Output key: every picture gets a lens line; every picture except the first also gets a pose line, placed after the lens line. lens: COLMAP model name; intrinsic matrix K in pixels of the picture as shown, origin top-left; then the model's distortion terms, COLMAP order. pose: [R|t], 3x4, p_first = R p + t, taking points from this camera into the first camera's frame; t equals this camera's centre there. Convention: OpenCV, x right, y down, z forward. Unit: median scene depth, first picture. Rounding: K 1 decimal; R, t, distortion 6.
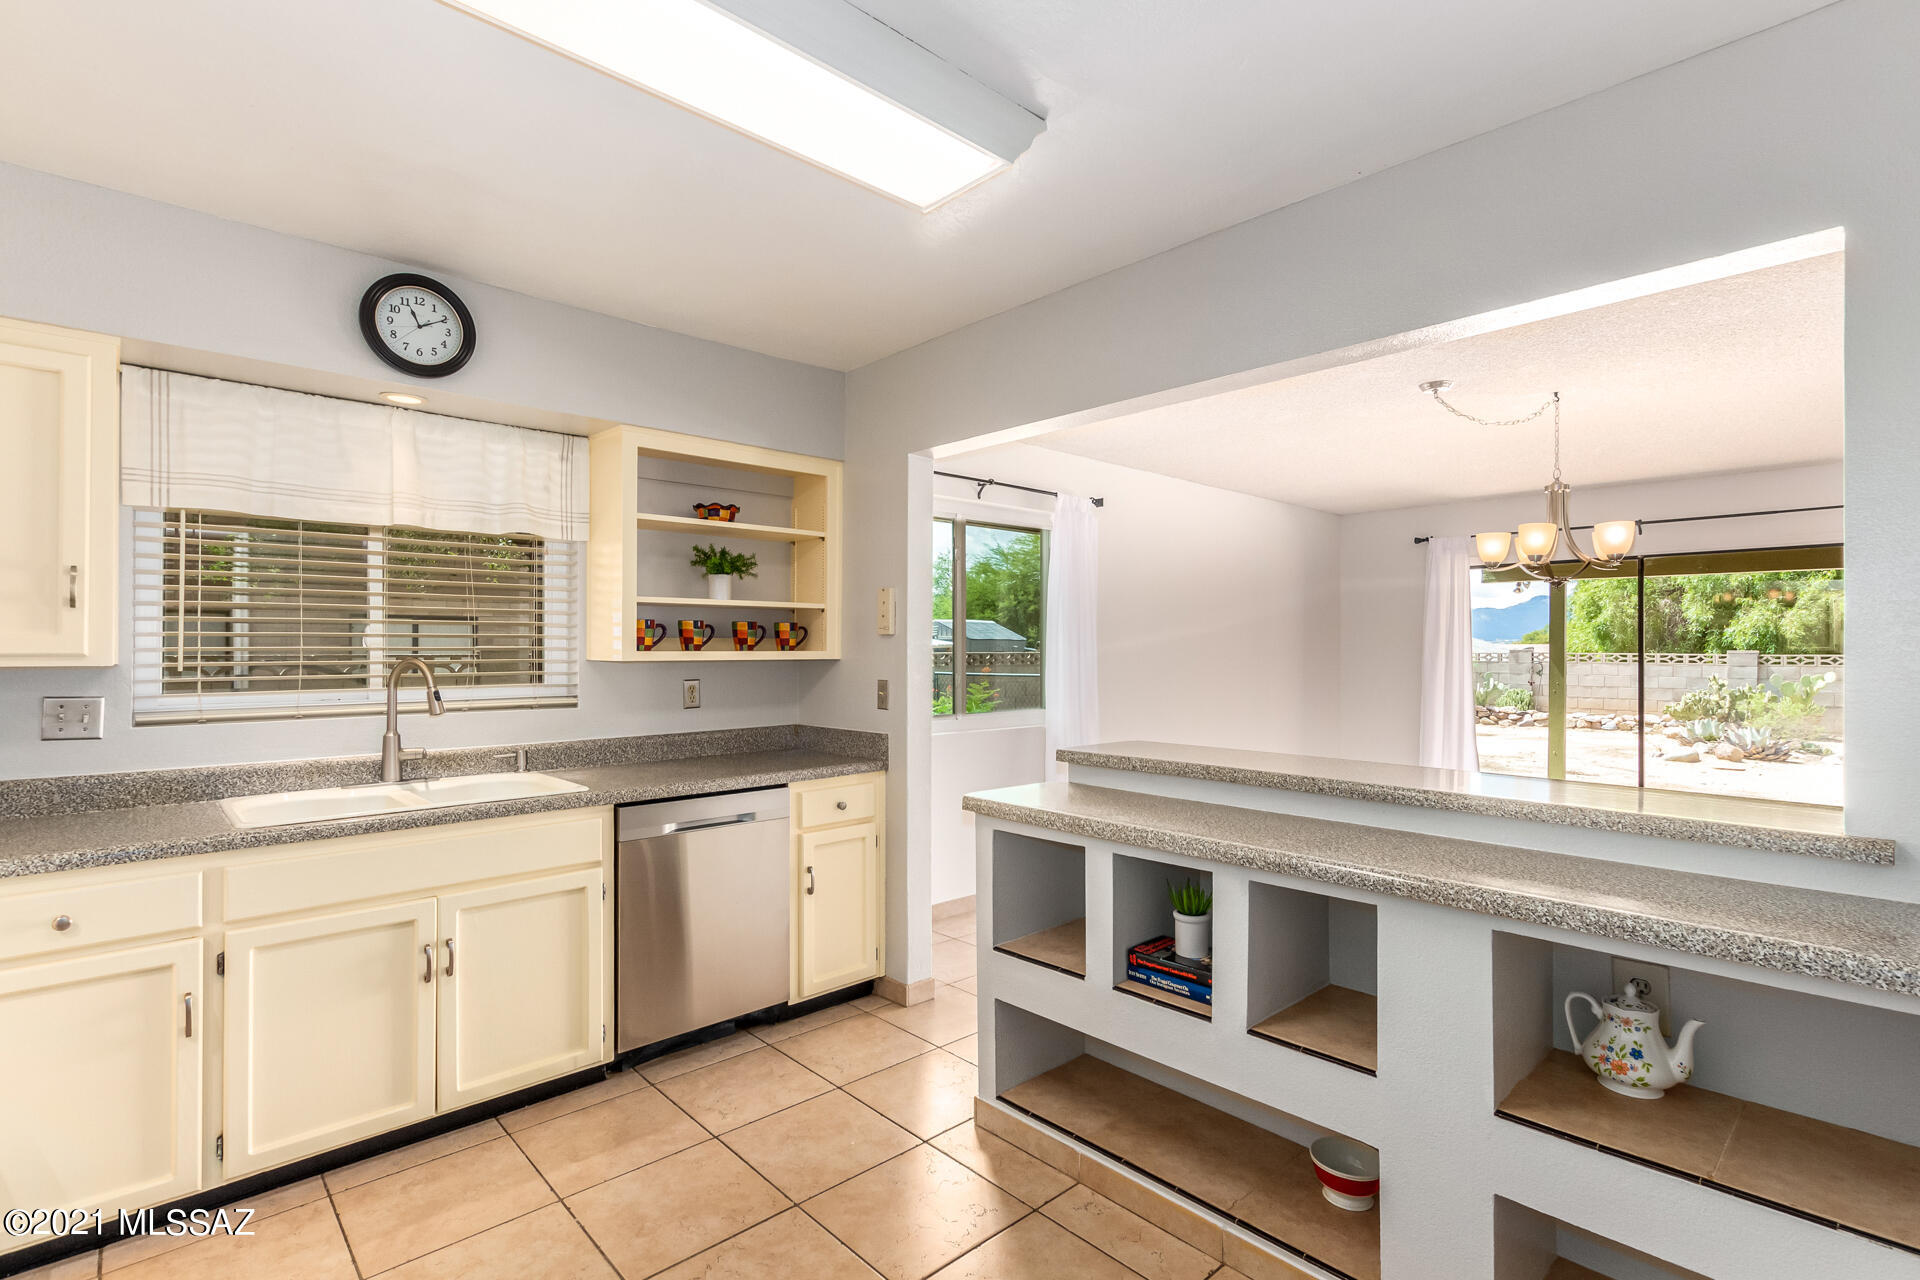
lens RADIAL K [[901.6, 0, 939.3], [0, 901.6, 644.3], [0, 0, 1]] dist [0.002219, -0.000497]
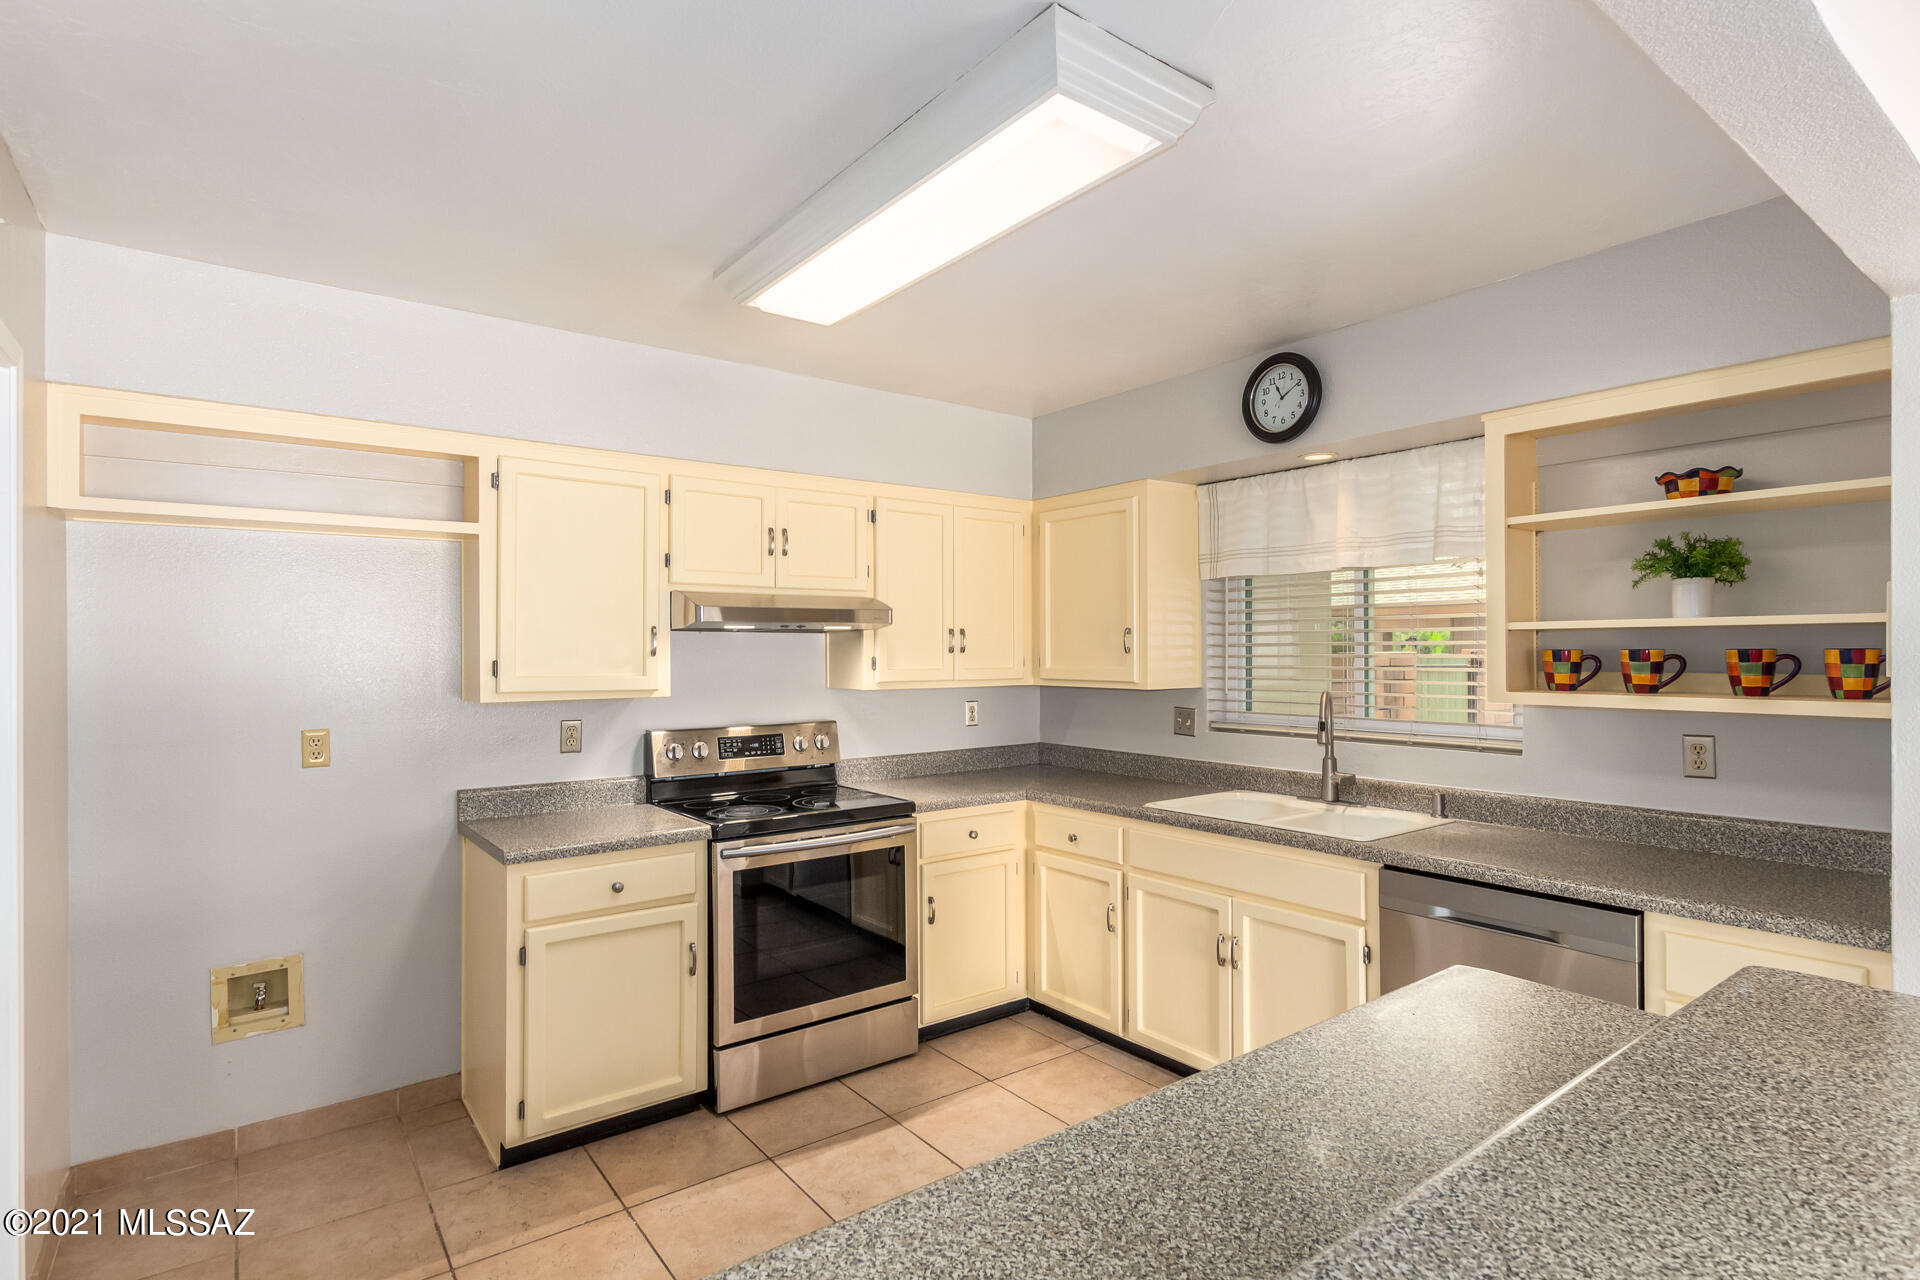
lens RADIAL K [[944.3, 0, 960.8], [0, 944.3, 650.4], [0, 0, 1]] dist [-0.004876, -0.000126]
pose [[-0.093227, -0.002135, -0.995643, 0.555051], [0.008790, 0.999957, -0.002967, -0.031316], [0.995606, -0.009029, -0.093204, 0.615161]]
